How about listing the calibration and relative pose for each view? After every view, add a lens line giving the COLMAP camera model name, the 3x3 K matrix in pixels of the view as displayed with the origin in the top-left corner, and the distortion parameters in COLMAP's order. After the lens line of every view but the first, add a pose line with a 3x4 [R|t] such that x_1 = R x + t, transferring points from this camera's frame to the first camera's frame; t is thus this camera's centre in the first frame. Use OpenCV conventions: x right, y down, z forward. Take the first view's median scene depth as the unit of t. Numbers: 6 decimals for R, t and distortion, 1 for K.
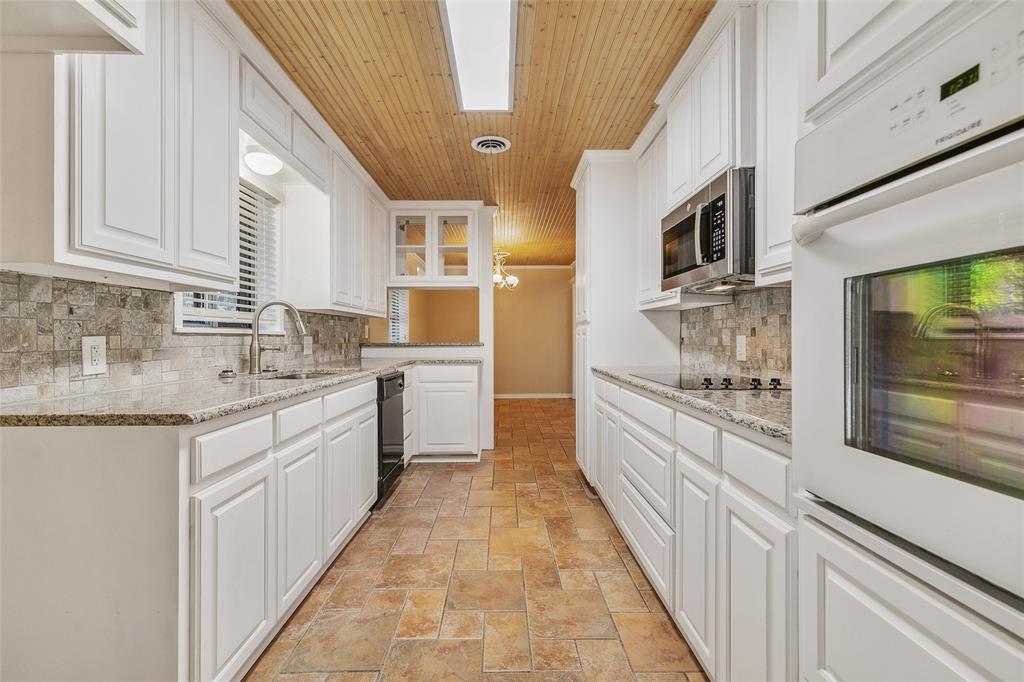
lens RADIAL K [[466.4, 0, 505.4], [0, 466.4, 338.3], [0, 0, 1]] dist [0.008368, -0.000280]
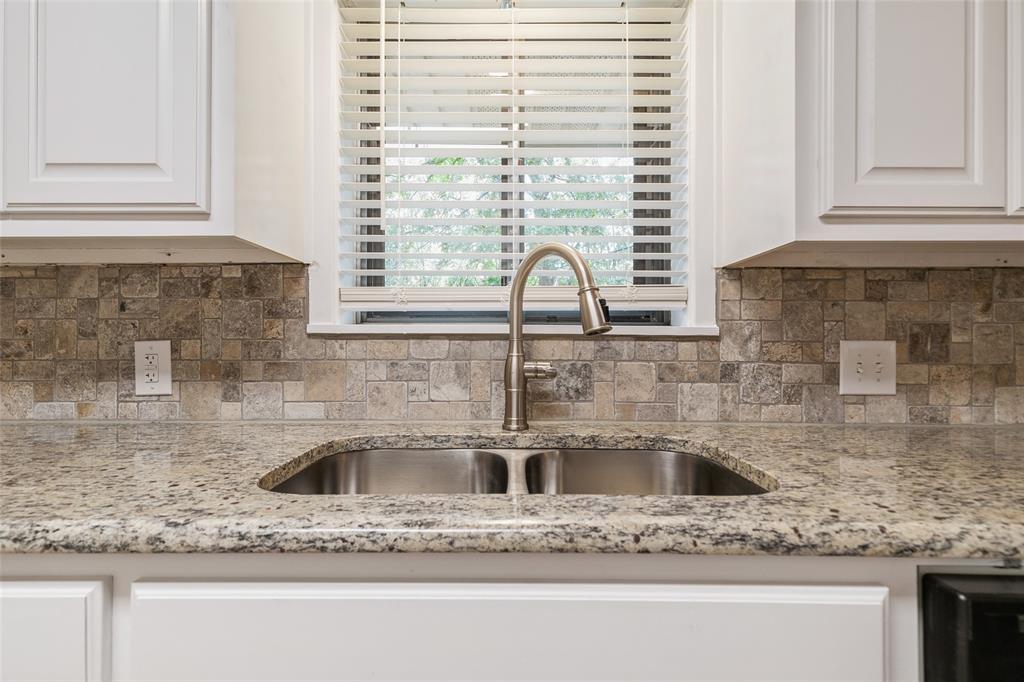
lens RADIAL K [[466.4, 0, 505.4], [0, 466.4, 338.3], [0, 0, 1]] dist [0.008368, -0.000280]
pose [[-0.014590, -0.003590, -0.999887, -0.128187], [-0.002080, 0.999992, -0.003560, -0.004648], [0.999891, 0.002027, -0.014598, 1.075547]]
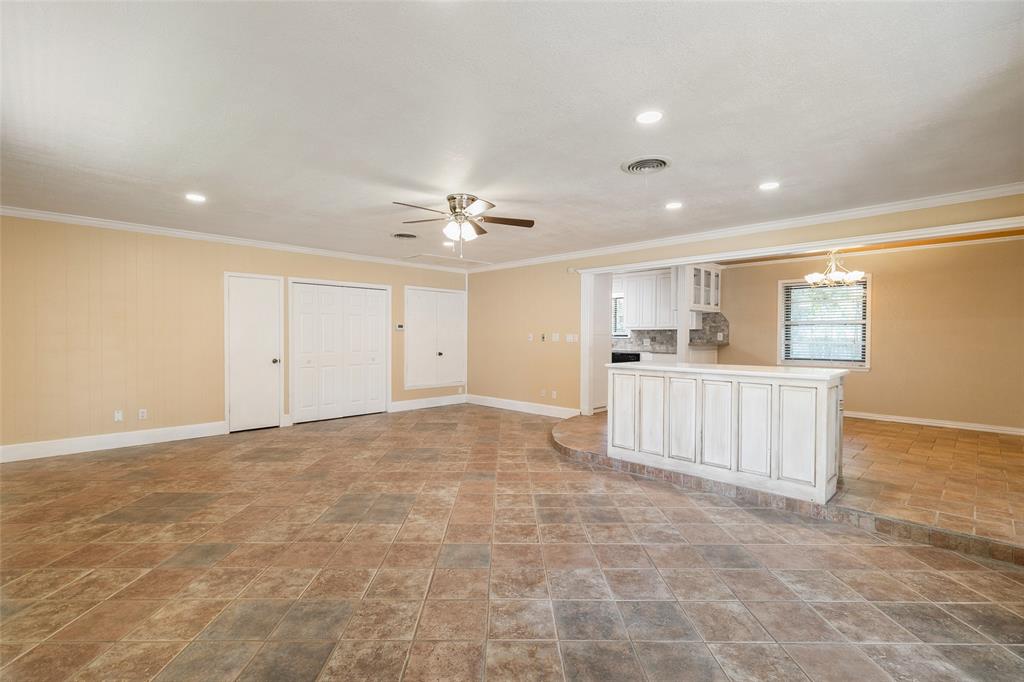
lens RADIAL K [[466.4, 0, 505.4], [0, 466.4, 338.3], [0, 0, 1]] dist [0.008368, -0.000280]
pose [[-0.717422, 0.001227, -0.696638, 2.938801], [-0.003928, 0.999975, 0.005806, -0.027382], [0.696628, 0.006902, -0.717399, 3.407841]]
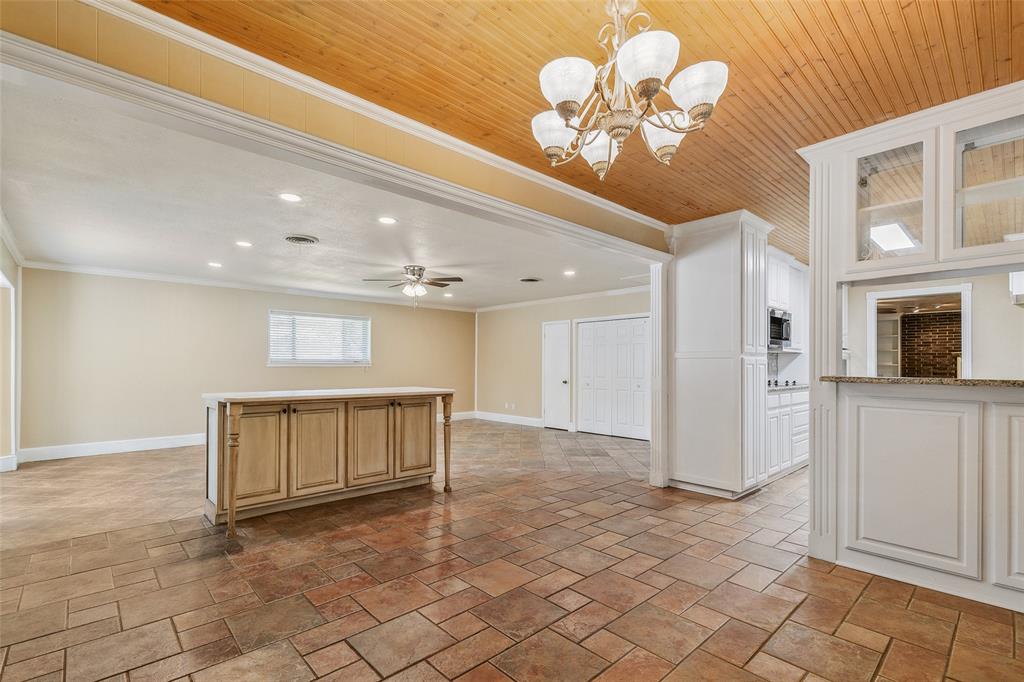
lens RADIAL K [[466.7, 0, 509.9], [0, 466.7, 365.0], [0, 0, 1]] dist [0.003679, -0.000179]
pose [[-0.672296, -0.001039, 0.740282, -0.425280], [-0.003072, 0.999994, -0.001386, -0.003887], [-0.740276, -0.003206, -0.672295, 3.355693]]
